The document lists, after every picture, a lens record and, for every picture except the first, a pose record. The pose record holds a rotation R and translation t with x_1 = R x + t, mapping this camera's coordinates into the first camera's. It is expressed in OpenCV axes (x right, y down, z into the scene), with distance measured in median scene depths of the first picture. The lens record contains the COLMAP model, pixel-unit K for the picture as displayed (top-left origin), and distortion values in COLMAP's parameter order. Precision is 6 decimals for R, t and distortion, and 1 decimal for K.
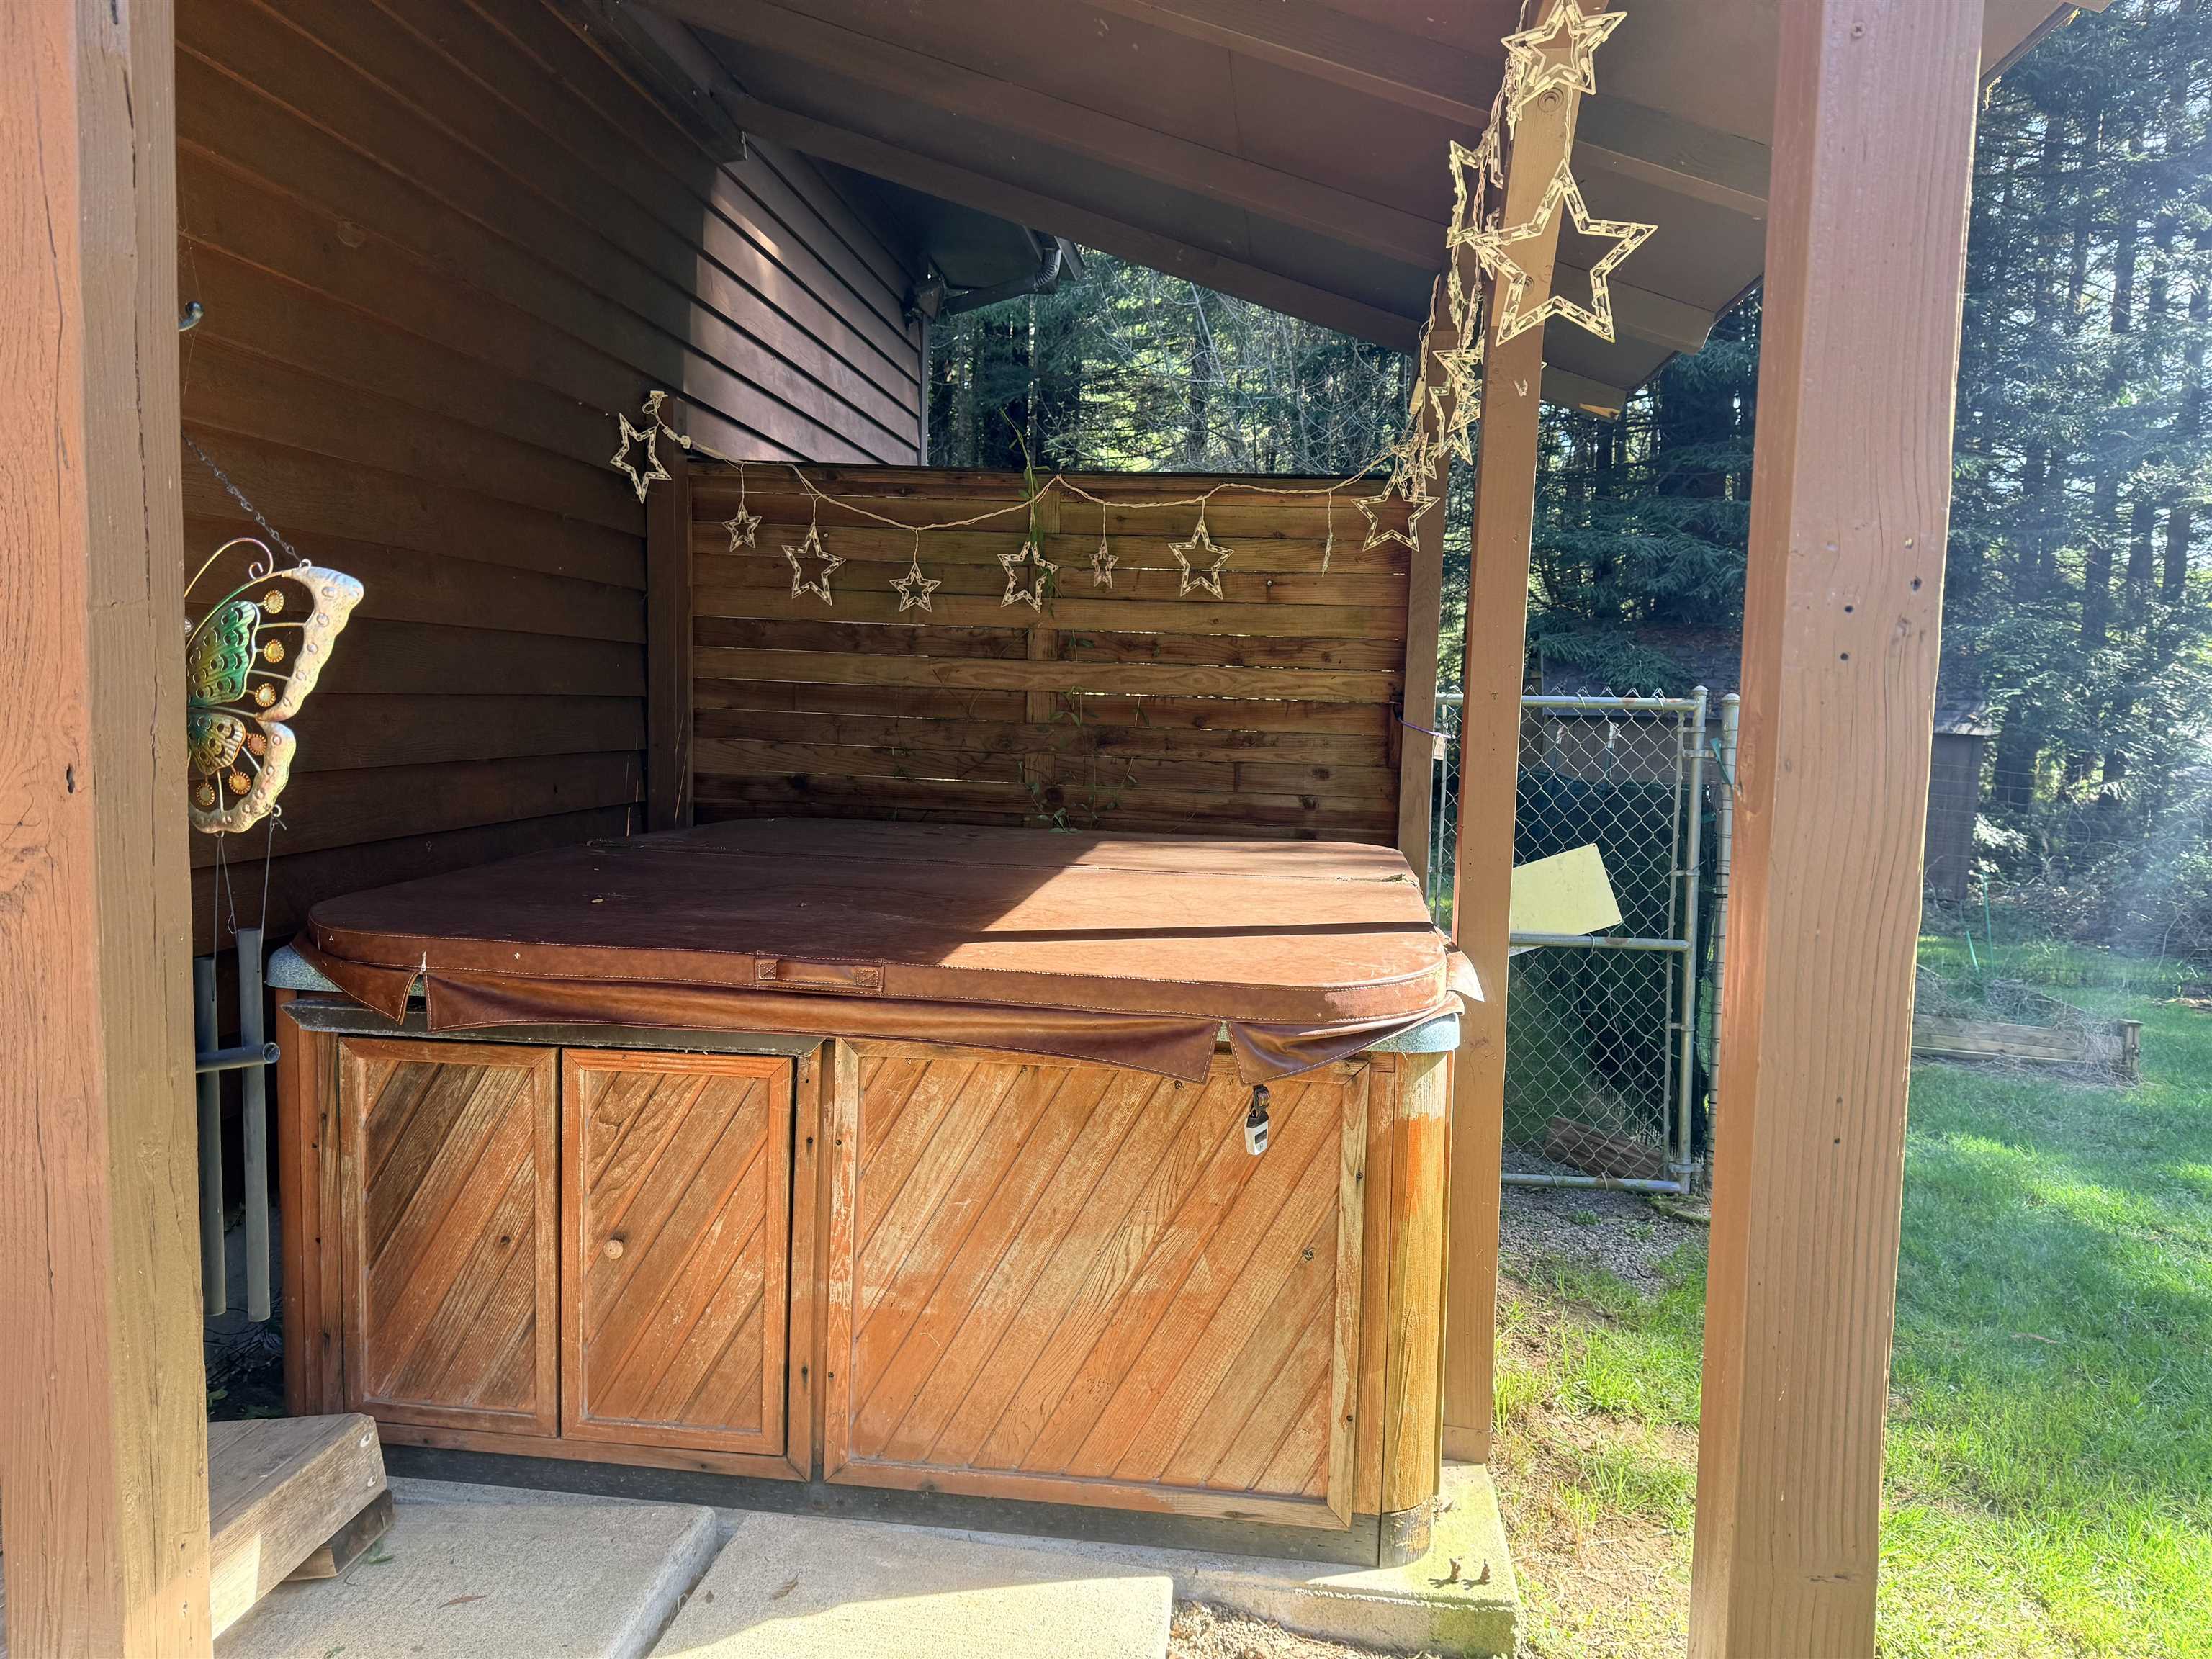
lens RADIAL K [[1555.4, 0, 1106.4], [0, 1555.4, 830.5], [0, 0, 1]] dist [0.049783, -0.043349]
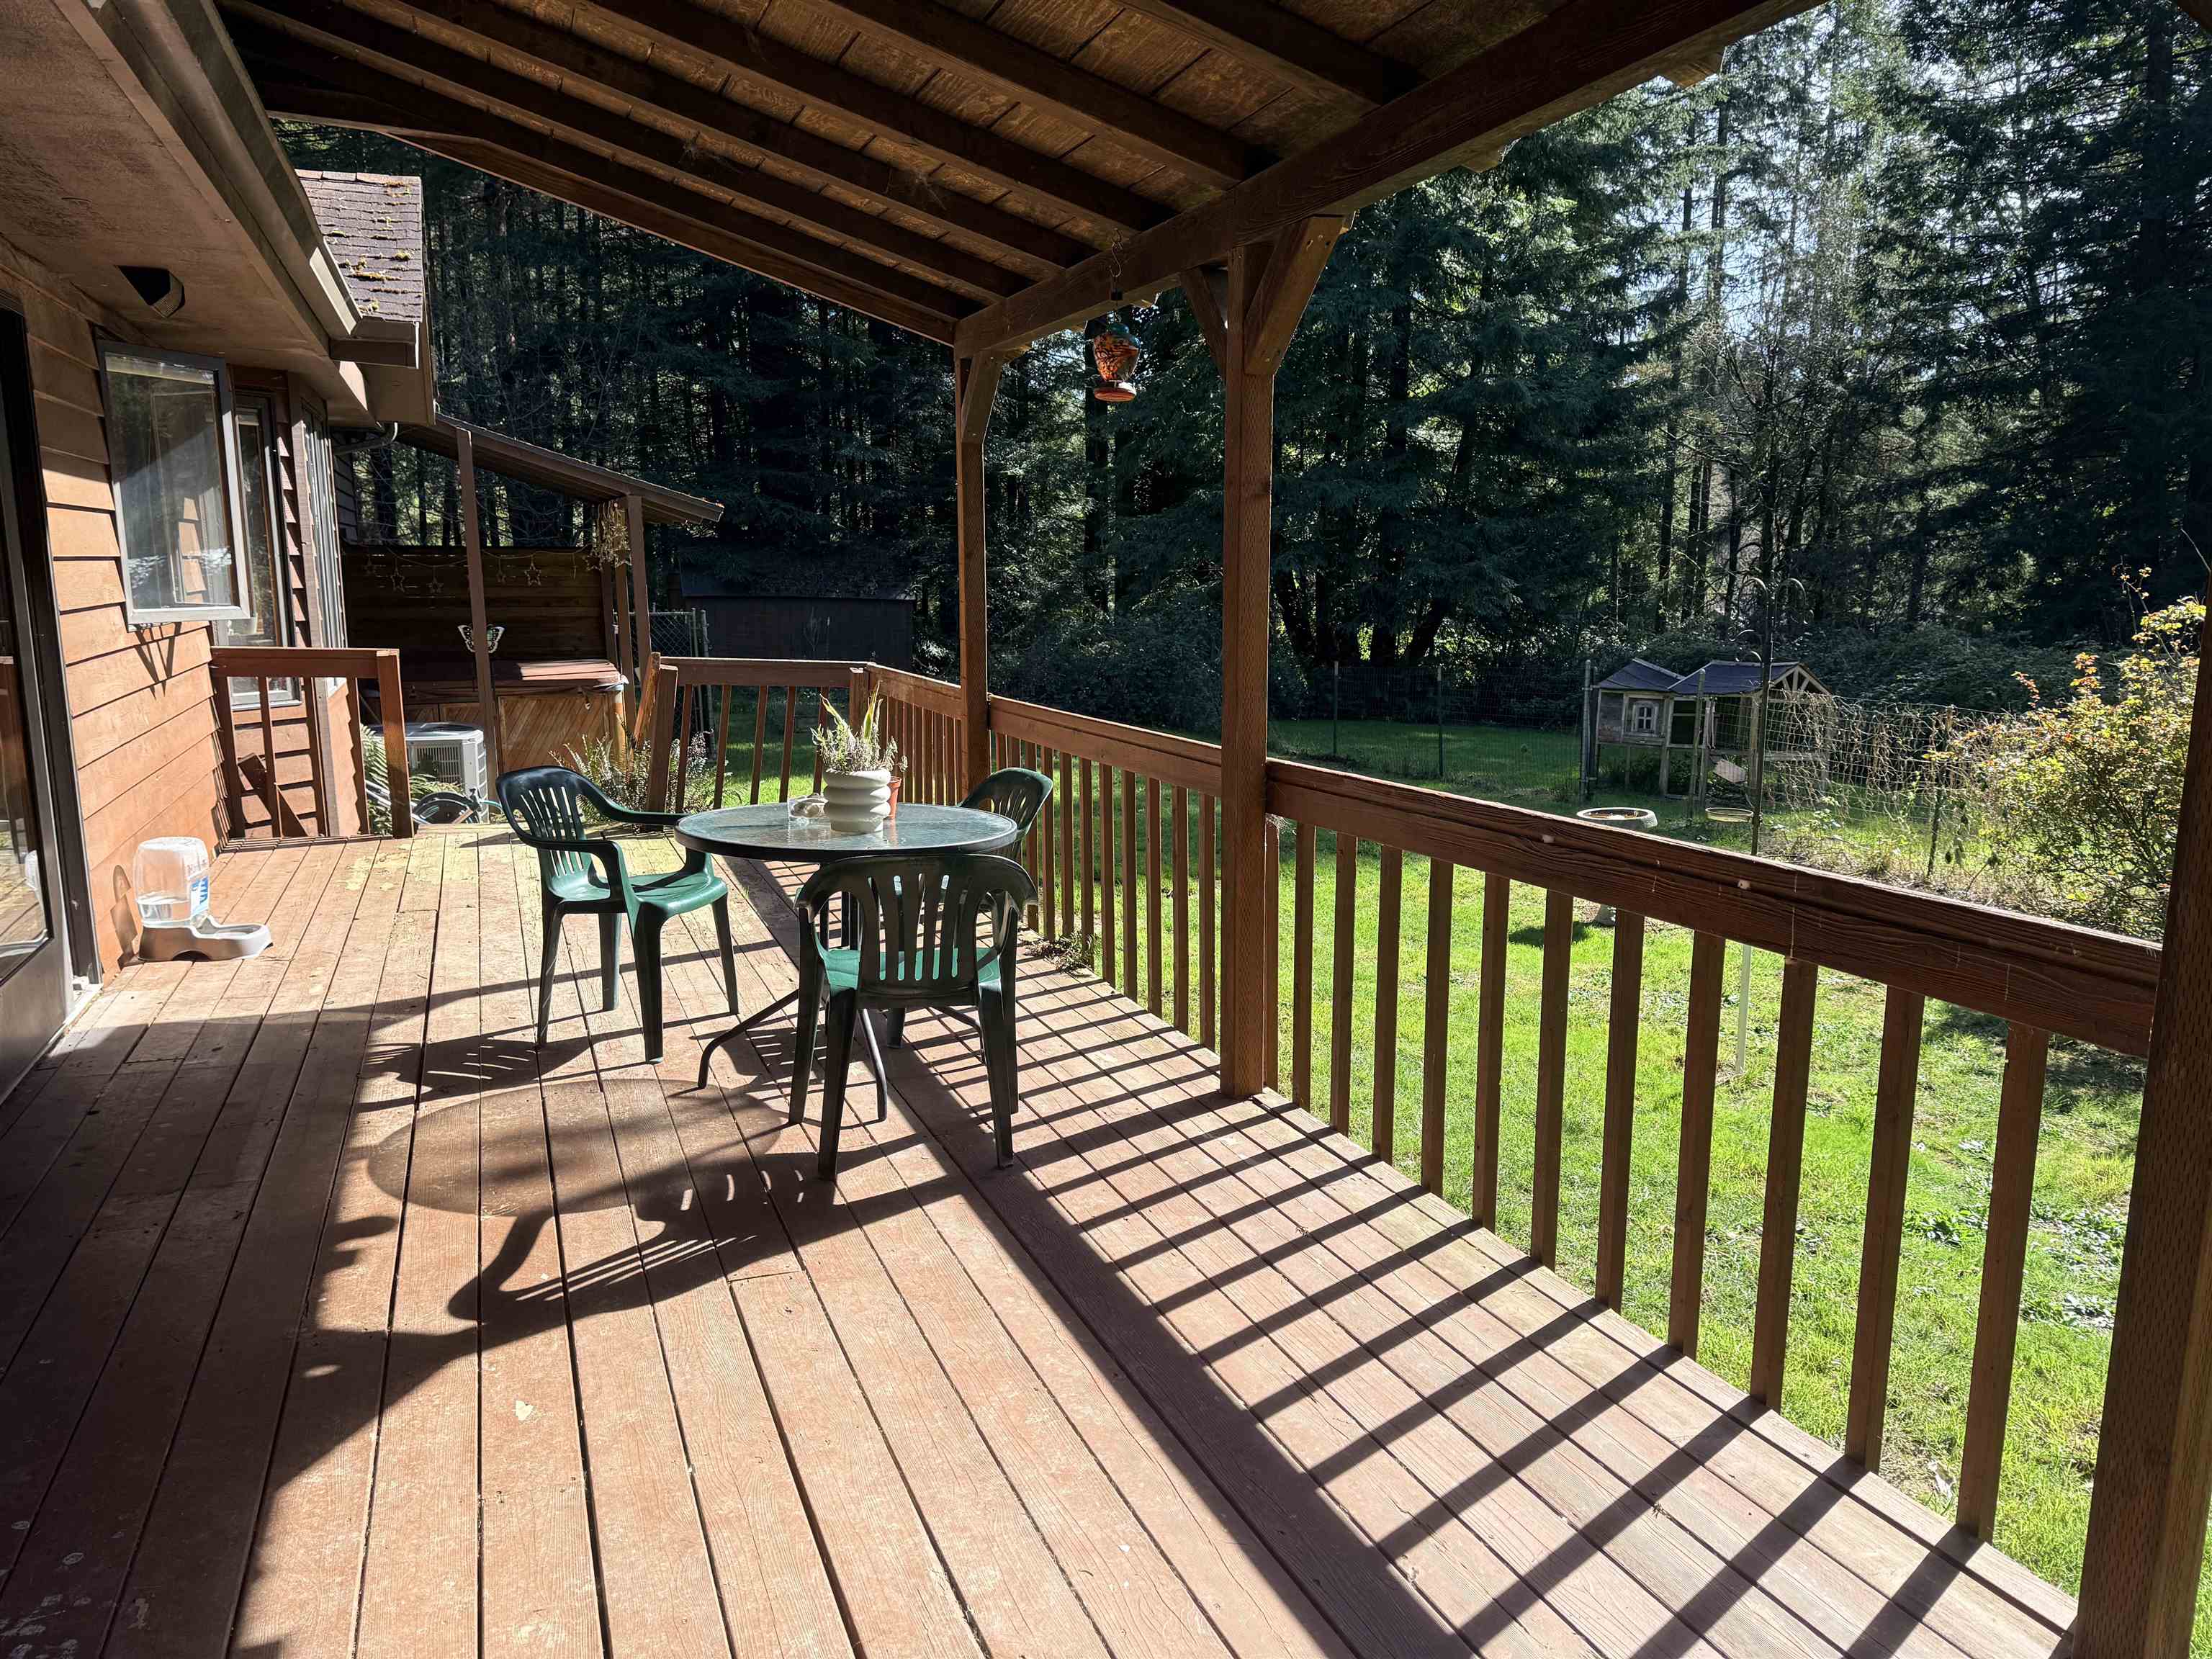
lens RADIAL K [[1555.4, 0, 1107.0], [0, 1555.4, 830.5], [0, 0, 1]] dist [0.049783, -0.043349]
pose [[0.878995, -0.109317, 0.464131, -0.849321], [0.064271, 0.991645, 0.111844, 0.120796], [-0.472480, -0.068480, 0.878677, -4.483315]]
